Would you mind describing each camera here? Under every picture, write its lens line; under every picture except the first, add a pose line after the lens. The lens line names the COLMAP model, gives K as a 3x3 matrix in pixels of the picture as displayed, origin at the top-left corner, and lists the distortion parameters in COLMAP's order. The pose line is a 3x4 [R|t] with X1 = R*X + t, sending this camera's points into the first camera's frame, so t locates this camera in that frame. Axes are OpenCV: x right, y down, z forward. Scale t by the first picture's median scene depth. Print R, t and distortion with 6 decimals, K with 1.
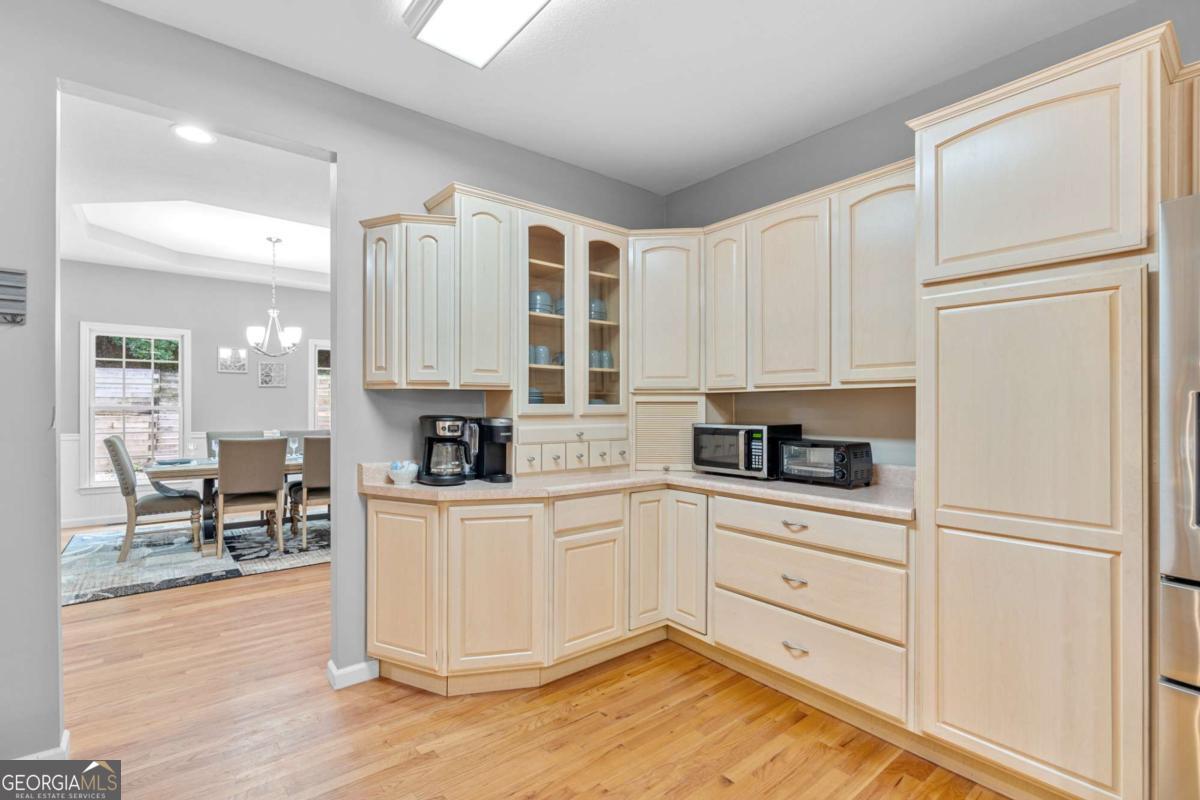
lens RADIAL K [[543.1, 0, 600.0], [0, 543.1, 400.0], [0, 0, 1]] dist [-0.004561, -0.000283]
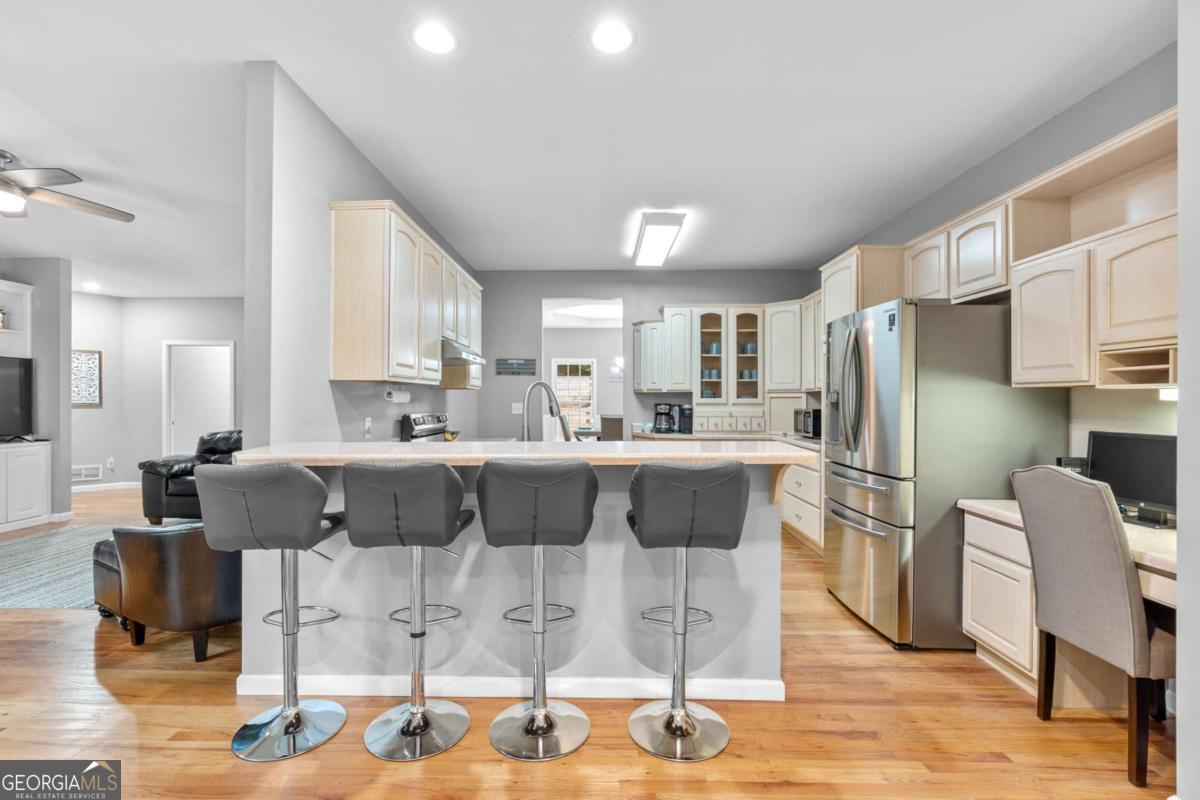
lens RADIAL K [[543.1, 0, 600.0], [0, 543.1, 400.0], [0, 0, 1]] dist [-0.004561, -0.000283]
pose [[0.774988, -0.002382, -0.631972, 0.884787], [0.007430, 0.999958, 0.005342, -0.000290], [0.631933, -0.008836, 0.774973, -0.881272]]
